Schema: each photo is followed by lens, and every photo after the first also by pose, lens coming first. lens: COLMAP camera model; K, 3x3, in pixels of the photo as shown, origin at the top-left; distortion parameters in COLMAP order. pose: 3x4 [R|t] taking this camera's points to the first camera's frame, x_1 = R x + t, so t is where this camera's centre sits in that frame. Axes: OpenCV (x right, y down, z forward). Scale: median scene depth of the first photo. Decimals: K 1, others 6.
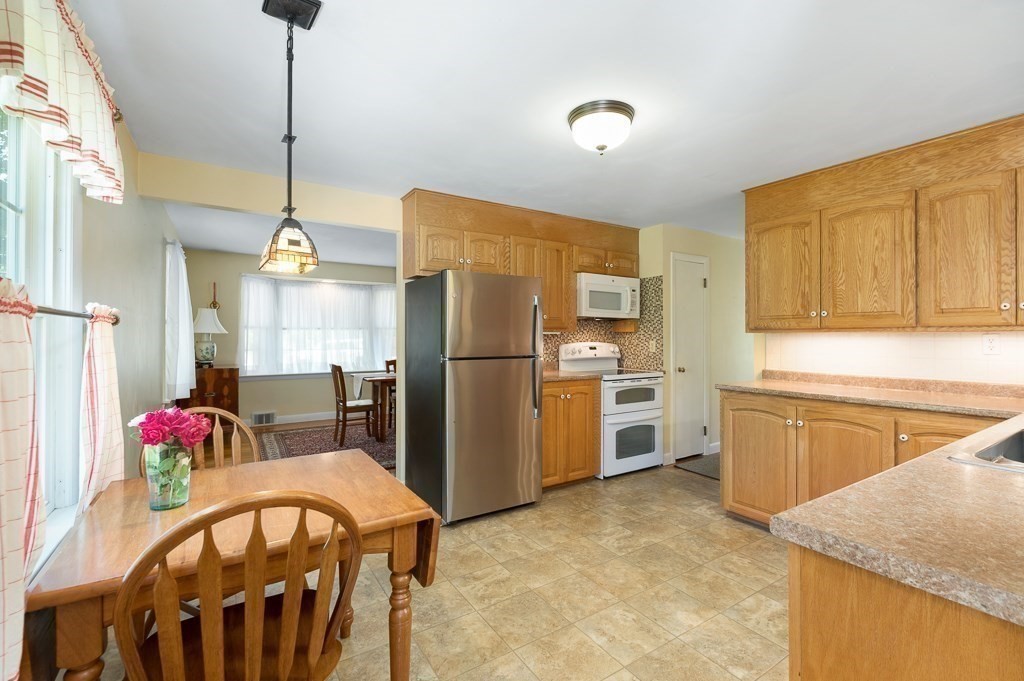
lens RADIAL K [[442.8, 0, 515.5], [0, 442.8, 332.5], [0, 0, 1]] dist [-0.002334, -0.000298]
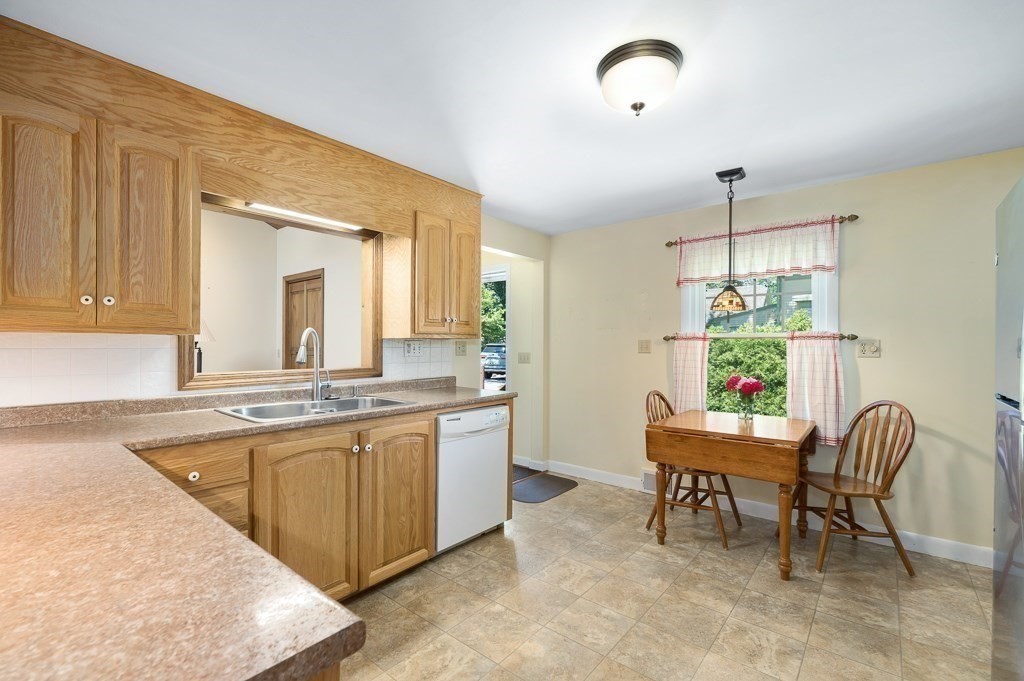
lens RADIAL K [[456.5, 0, 512.0], [0, 456.5, 340.5], [0, 0, 1]] dist [0.000292, -0.000051]
pose [[-0.954625, -0.007752, -0.297711, 0.526039], [-0.005547, 0.999951, -0.008251, 0.006503], [0.297760, -0.006225, -0.954620, 1.386494]]
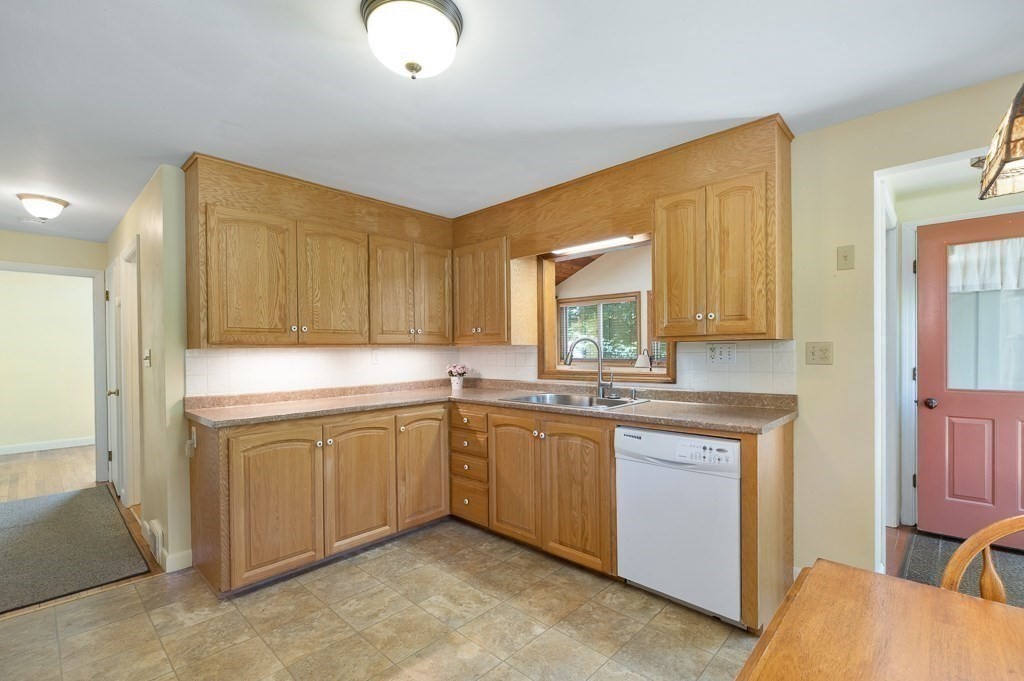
lens RADIAL K [[451.9, 0, 515.9], [0, 451.9, 354.4], [0, 0, 1]] dist [-0.003108, -0.000432]
pose [[-0.228147, -0.004482, 0.973616, -0.403869], [0.006991, 0.999956, 0.006242, 0.011528], [-0.973602, 0.008230, -0.228106, 0.812185]]
